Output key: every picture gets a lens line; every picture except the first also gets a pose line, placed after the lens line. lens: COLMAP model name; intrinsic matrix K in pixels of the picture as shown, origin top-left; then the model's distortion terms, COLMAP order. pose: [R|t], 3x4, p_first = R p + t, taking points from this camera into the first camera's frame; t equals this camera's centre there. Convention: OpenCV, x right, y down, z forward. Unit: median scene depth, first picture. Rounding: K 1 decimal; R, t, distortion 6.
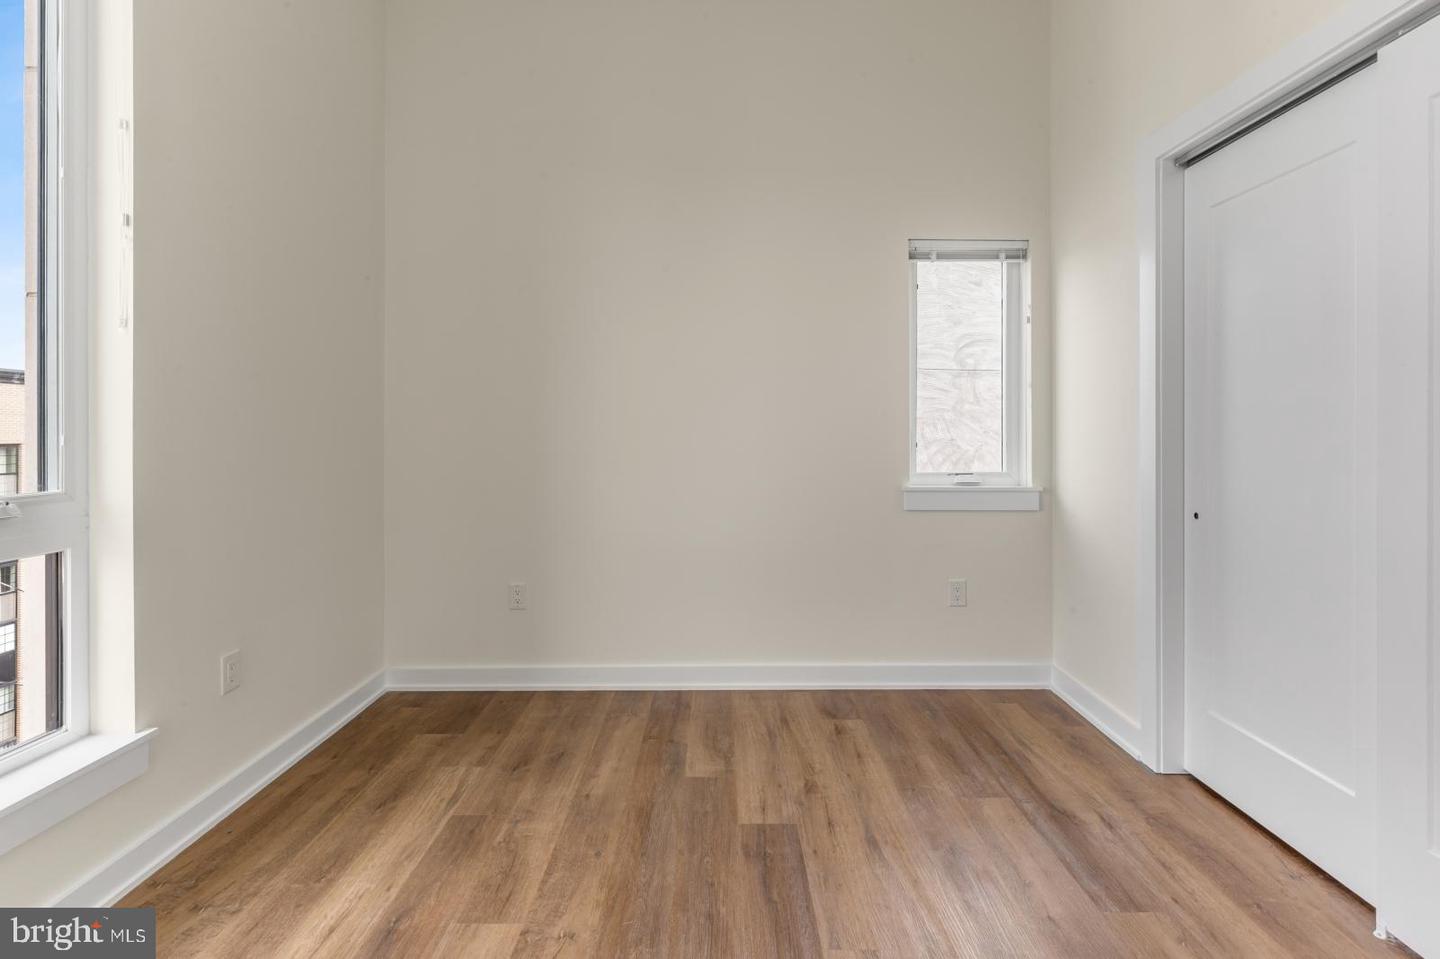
lens RADIAL K [[664.2, 0, 777.1], [0, 664.2, 435.1], [0, 0, 1]] dist [0.001215, 0.000031]
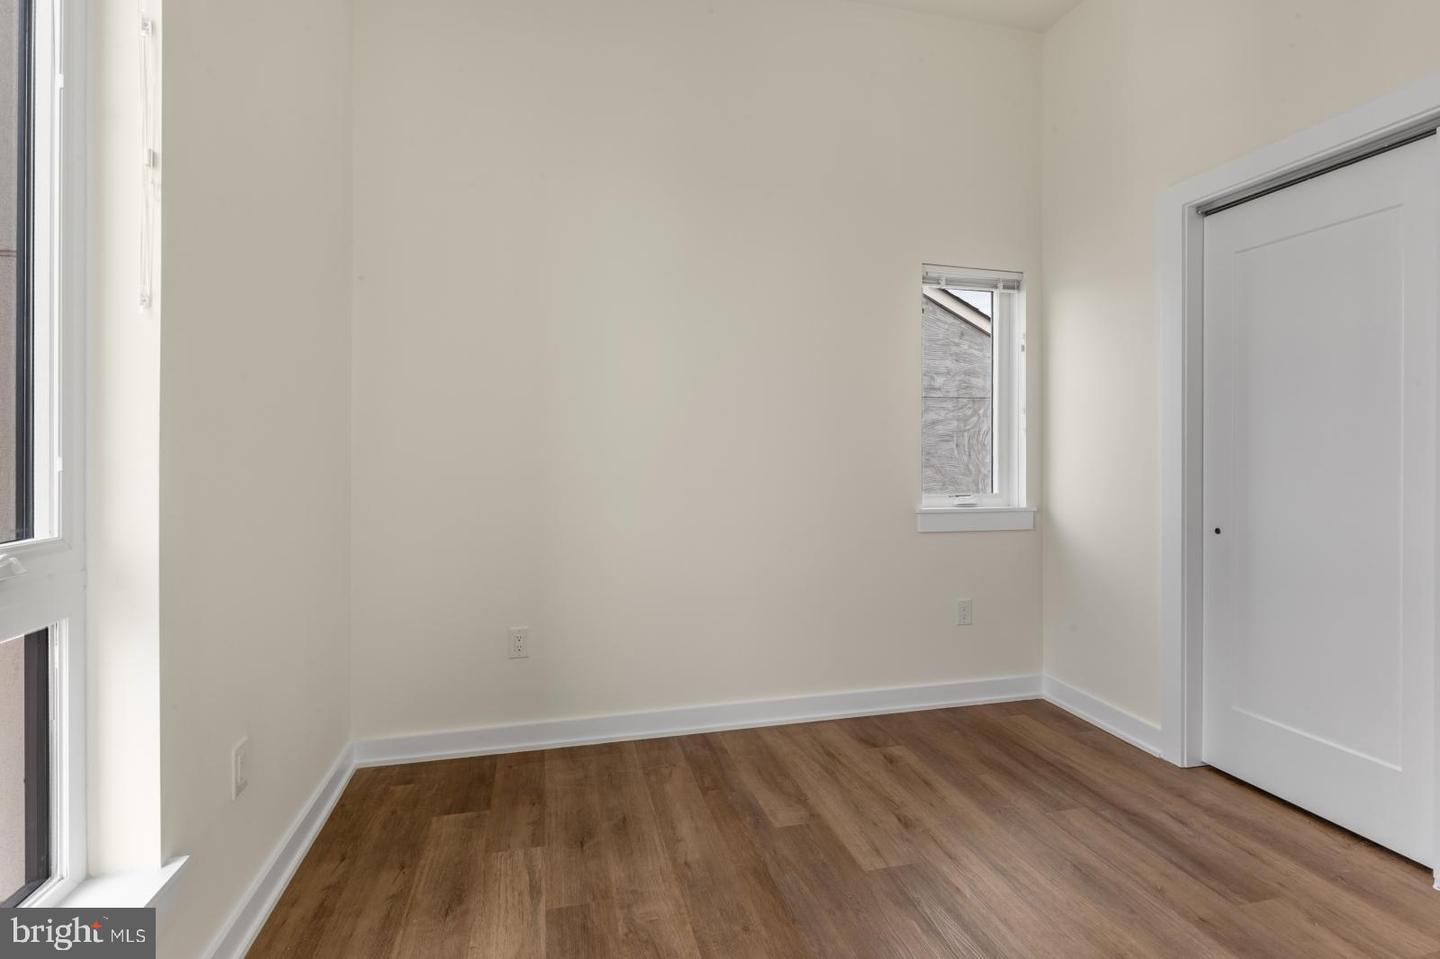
lens RADIAL K [[664.2, 0, 771.3], [0, 664.2, 456.4], [0, 0, 1]] dist [0.001215, 0.000031]
pose [[0.972181, 0.001503, 0.234226, -0.344986], [-0.000979, 0.999997, -0.002352, 0.000720], [-0.234229, 0.002057, 0.972179, 0.098036]]
